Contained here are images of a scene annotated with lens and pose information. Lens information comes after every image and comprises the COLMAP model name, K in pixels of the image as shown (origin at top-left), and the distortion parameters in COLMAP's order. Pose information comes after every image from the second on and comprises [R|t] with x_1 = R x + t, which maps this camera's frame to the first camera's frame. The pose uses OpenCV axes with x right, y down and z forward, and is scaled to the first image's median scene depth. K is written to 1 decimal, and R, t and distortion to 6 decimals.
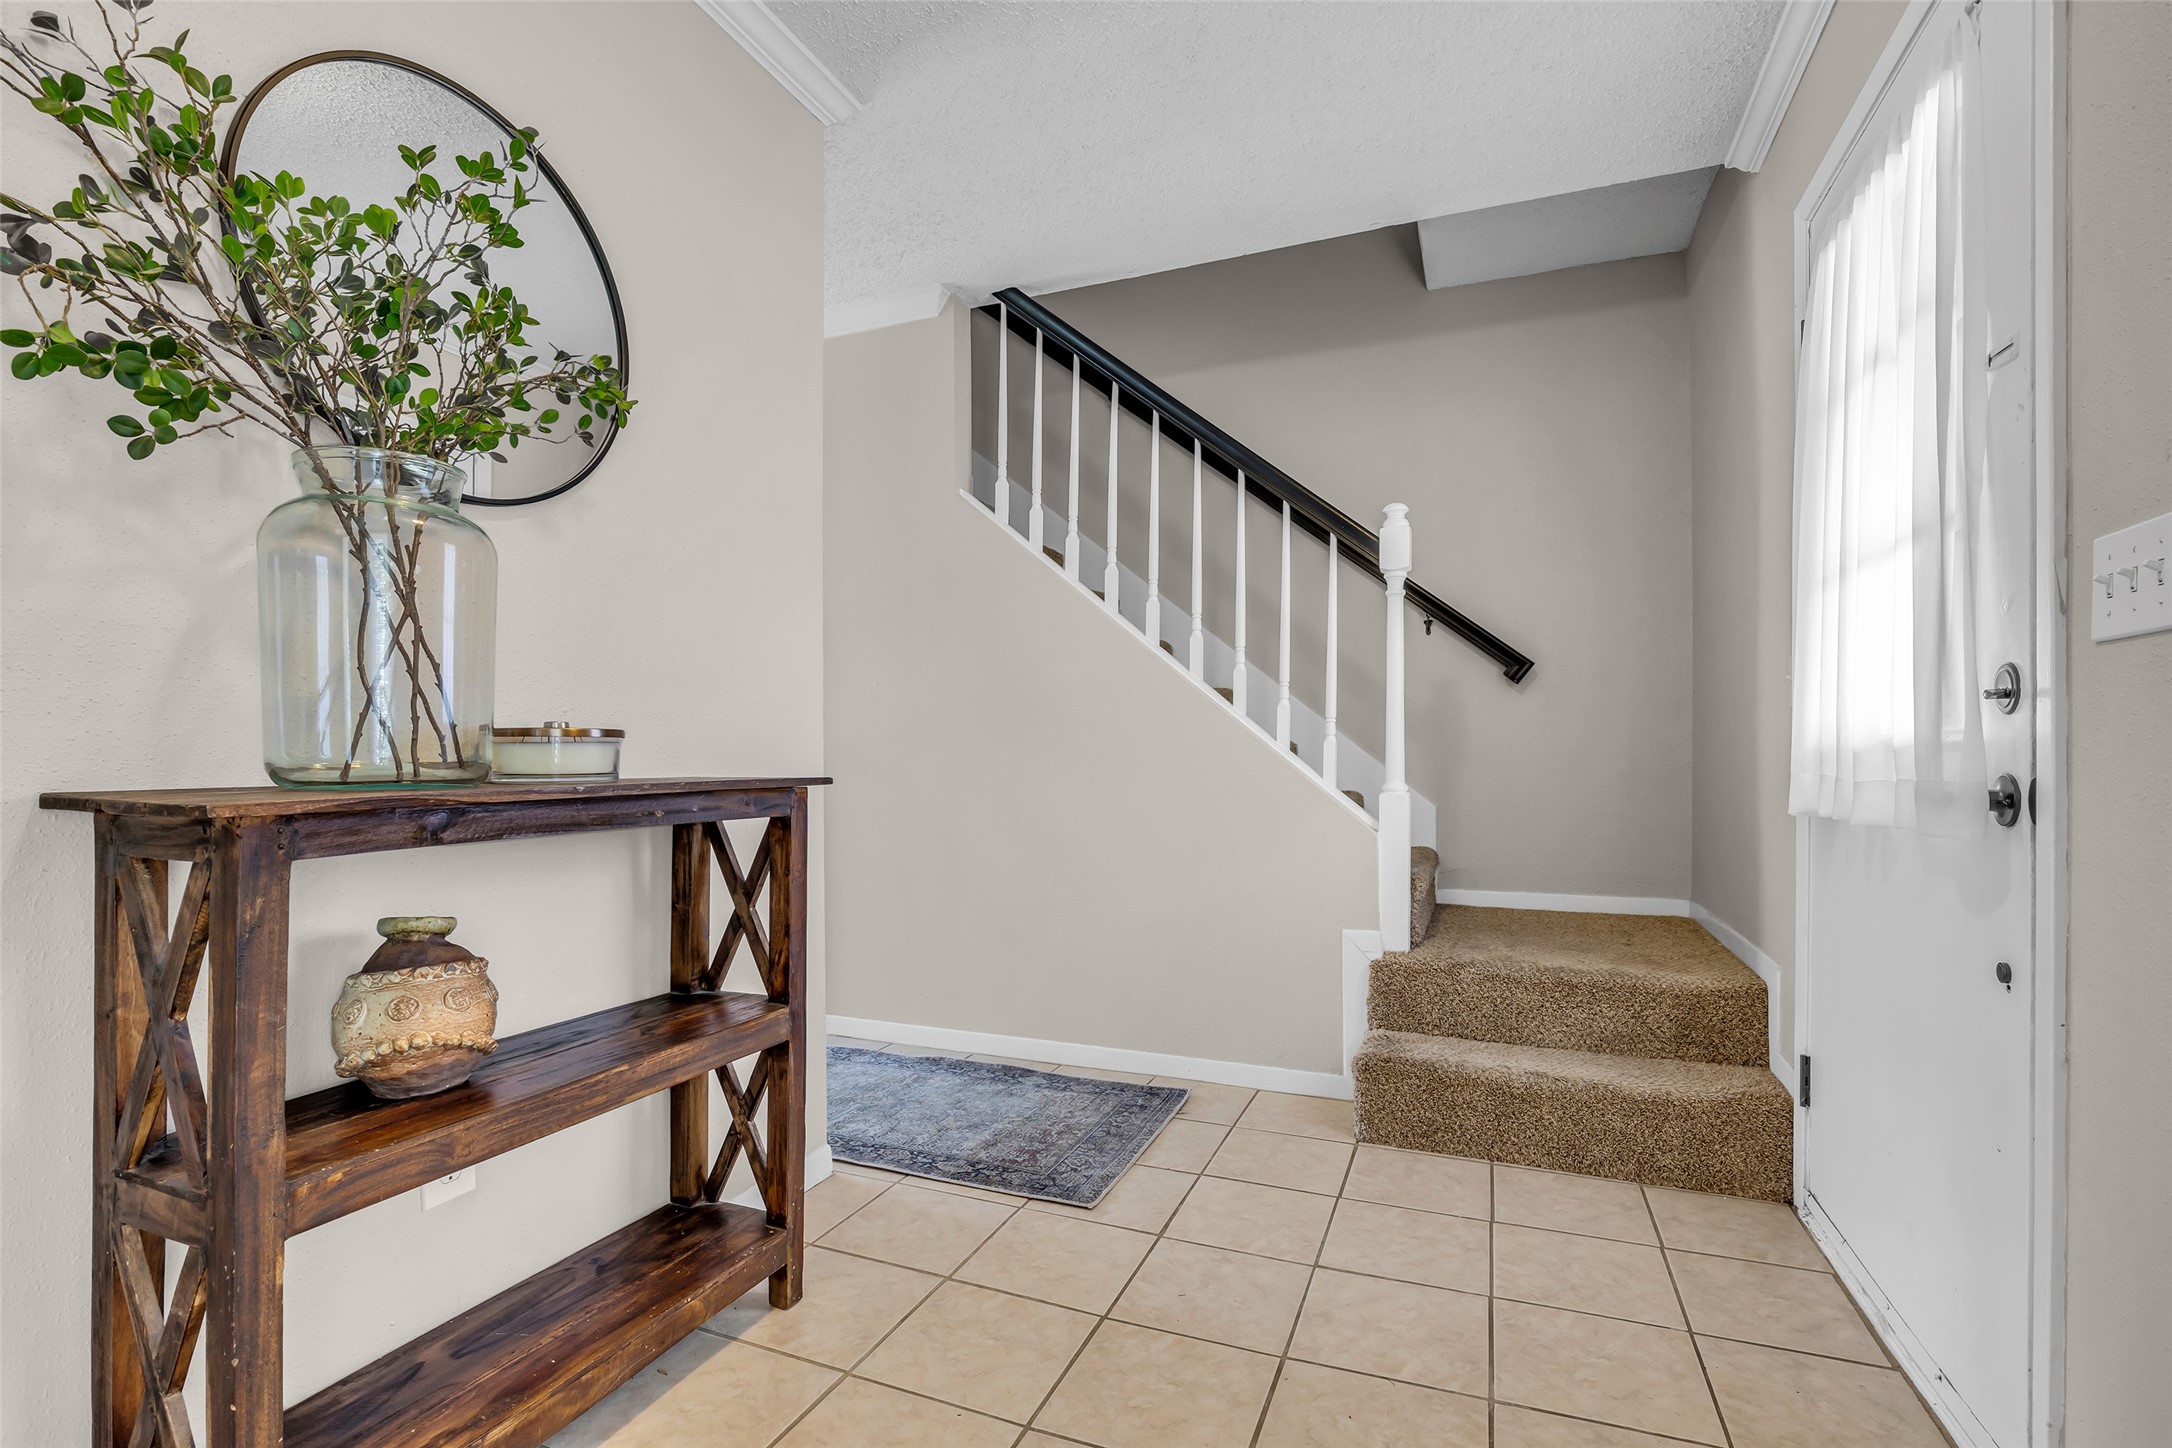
lens RADIAL K [[990.4, 0, 1076.6], [0, 990.4, 741.9], [0, 0, 1]] dist [-0.016822, -0.000300]
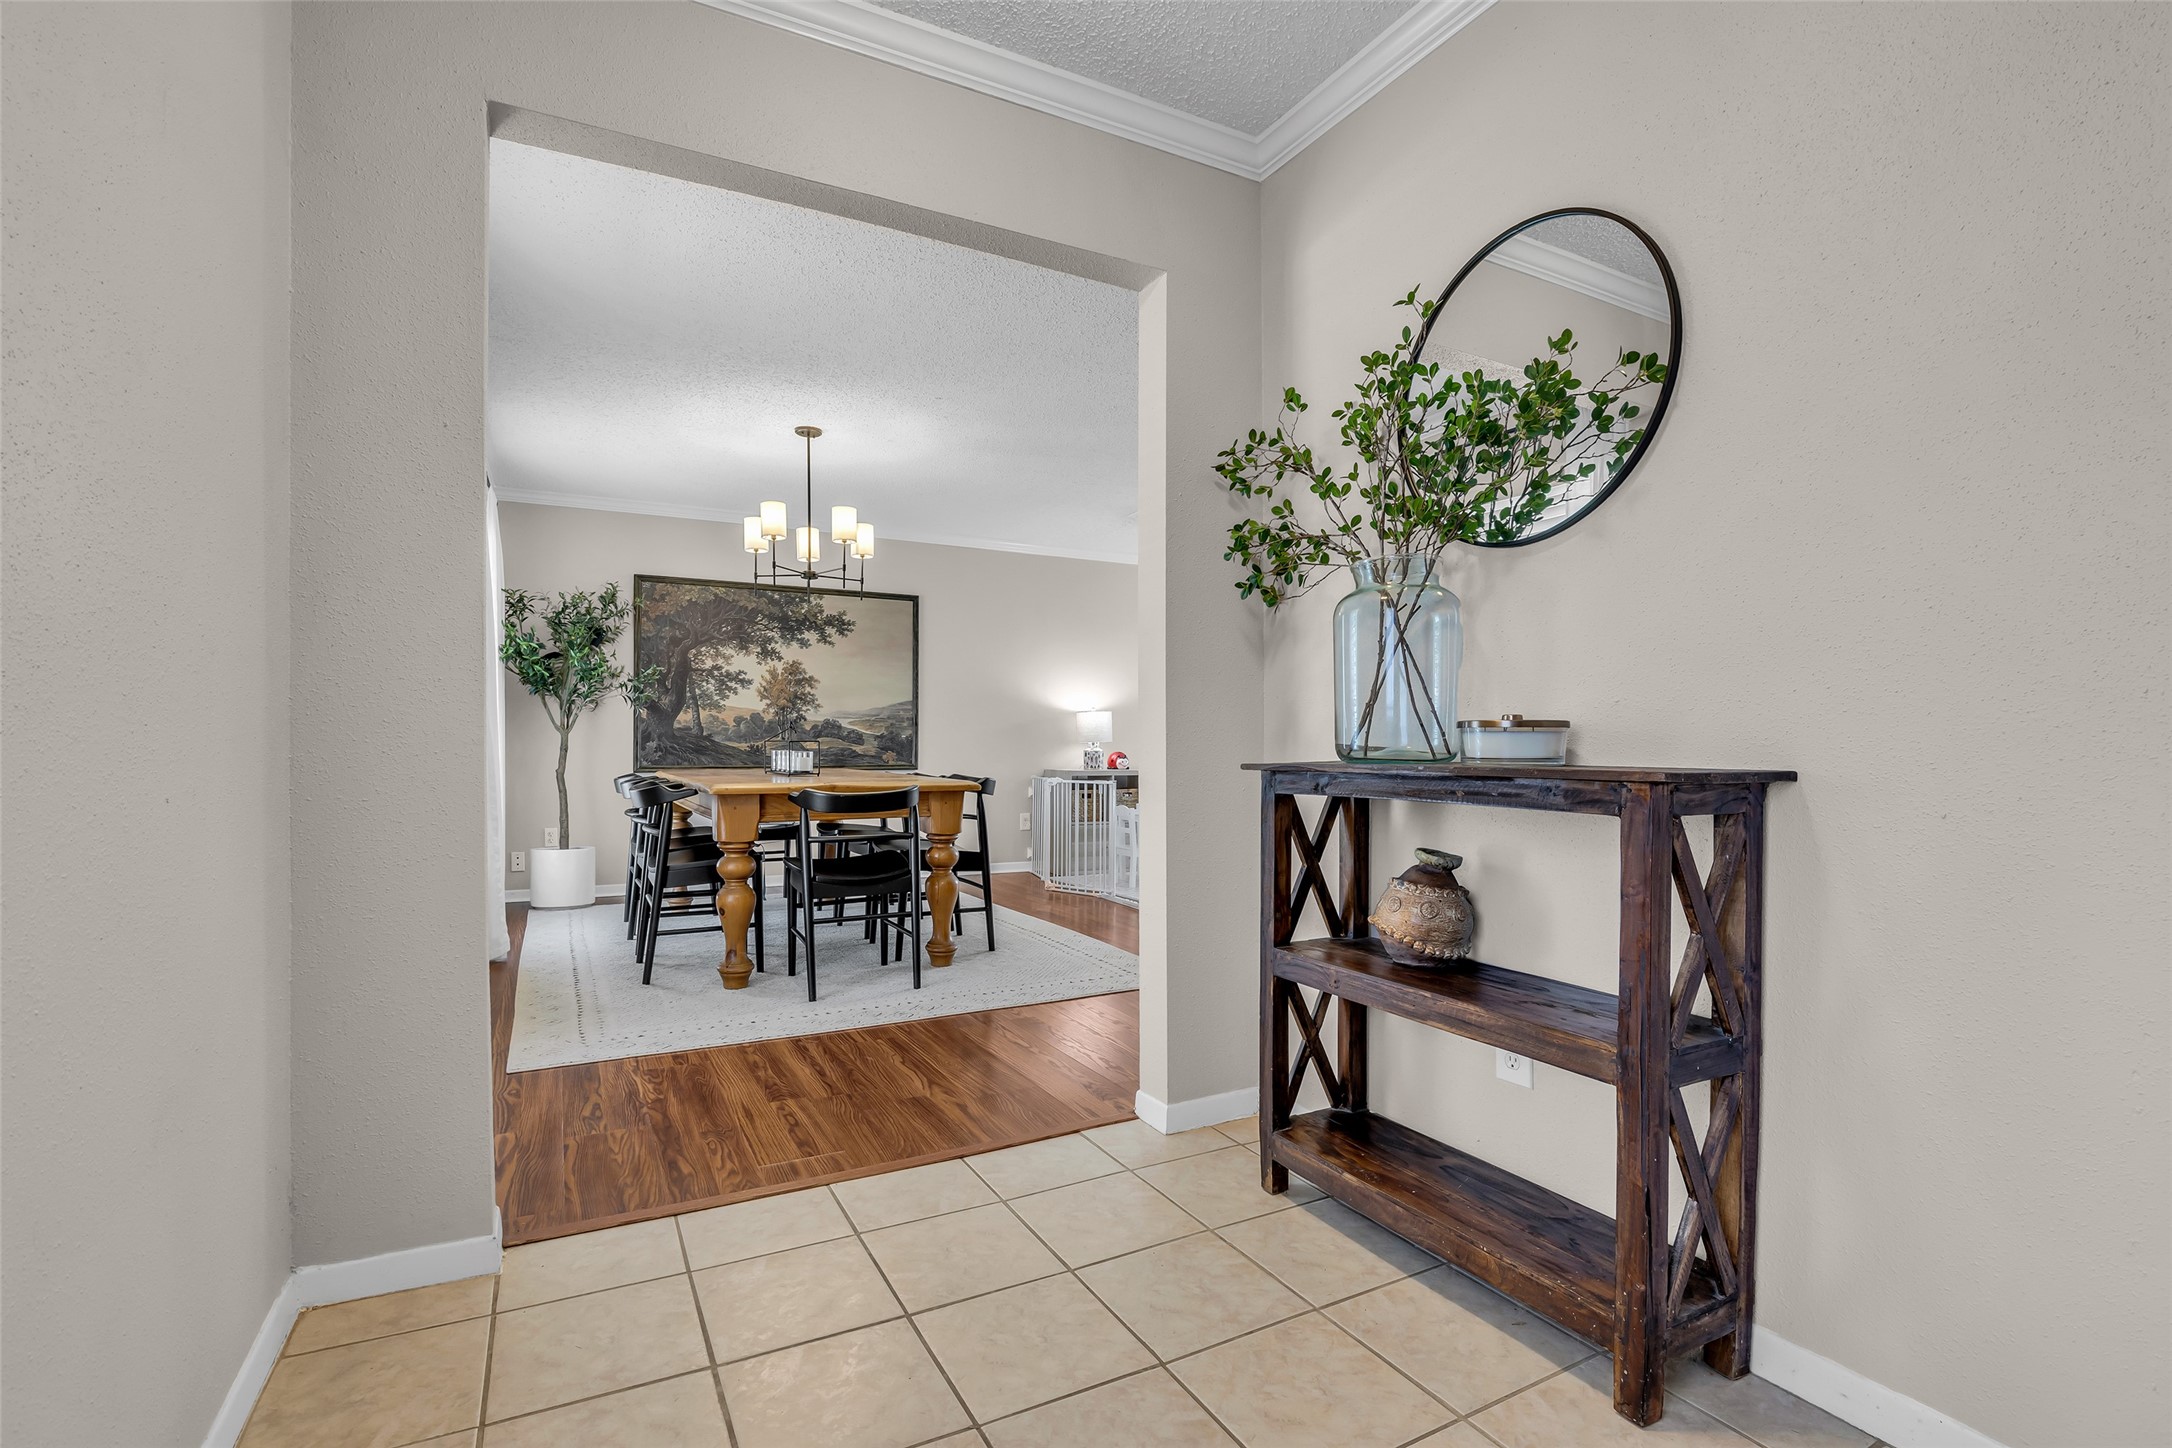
lens RADIAL K [[990.4, 0, 1076.6], [0, 990.4, 741.9], [0, 0, 1]] dist [-0.016822, -0.000300]
pose [[-0.641445, -0.002533, -0.767164, 0.769342], [0.018245, 0.999661, -0.018555, 0.026343], [0.766952, -0.025898, -0.641182, 1.453243]]
